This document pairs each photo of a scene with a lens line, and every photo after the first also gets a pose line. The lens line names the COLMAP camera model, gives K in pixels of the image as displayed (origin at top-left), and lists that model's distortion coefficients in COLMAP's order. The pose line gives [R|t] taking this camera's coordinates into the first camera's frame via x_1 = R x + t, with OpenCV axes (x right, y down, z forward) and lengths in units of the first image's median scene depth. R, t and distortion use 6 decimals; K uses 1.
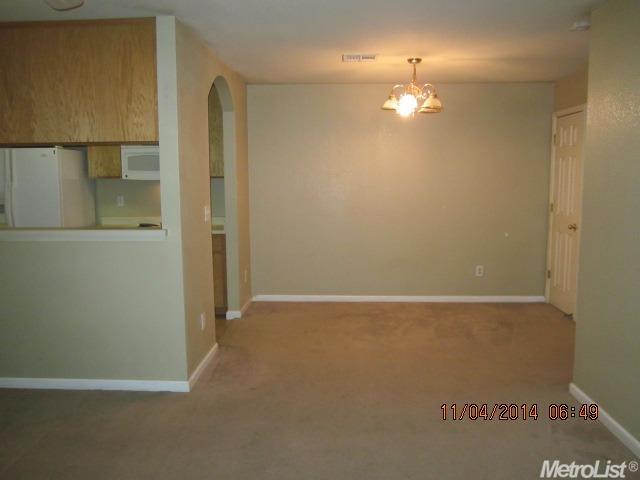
lens RADIAL K [[534.2, 0, 318.5], [0, 534.2, 240.1], [0, 0, 1]] dist [-0.039716, 0.003716]
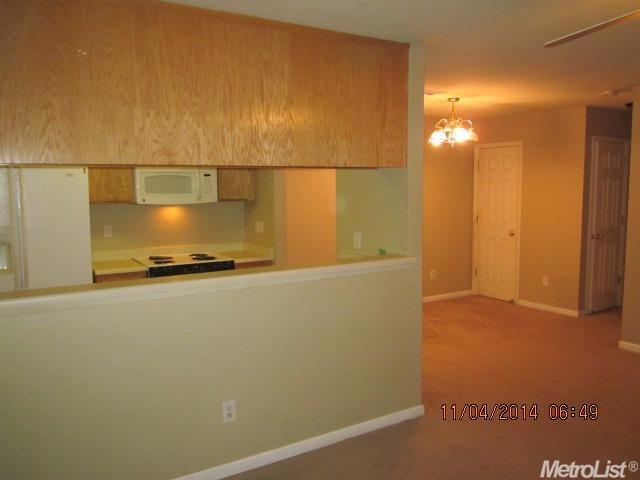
lens RADIAL K [[534.2, 0, 318.5], [0, 534.2, 240.1], [0, 0, 1]] dist [-0.039716, 0.003716]
pose [[0.825468, -0.059473, 0.561306, -0.752675], [0.072805, 0.997345, -0.001395, -0.047421], [-0.559733, 0.042017, 0.827607, 0.209707]]
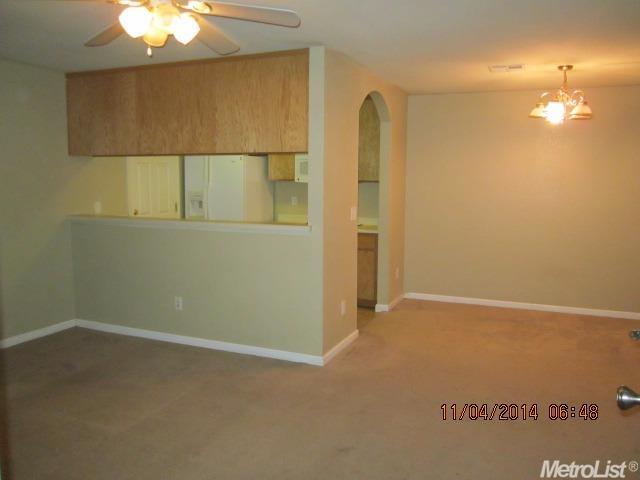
lens RADIAL K [[534.2, 0, 318.5], [0, 534.2, 240.1], [0, 0, 1]] dist [-0.039716, 0.003716]
pose [[0.935046, 0.051323, -0.350791, 0.113203], [-0.052486, 0.998602, 0.006198, 0.002197], [0.350619, 0.012616, 0.936433, -0.081166]]
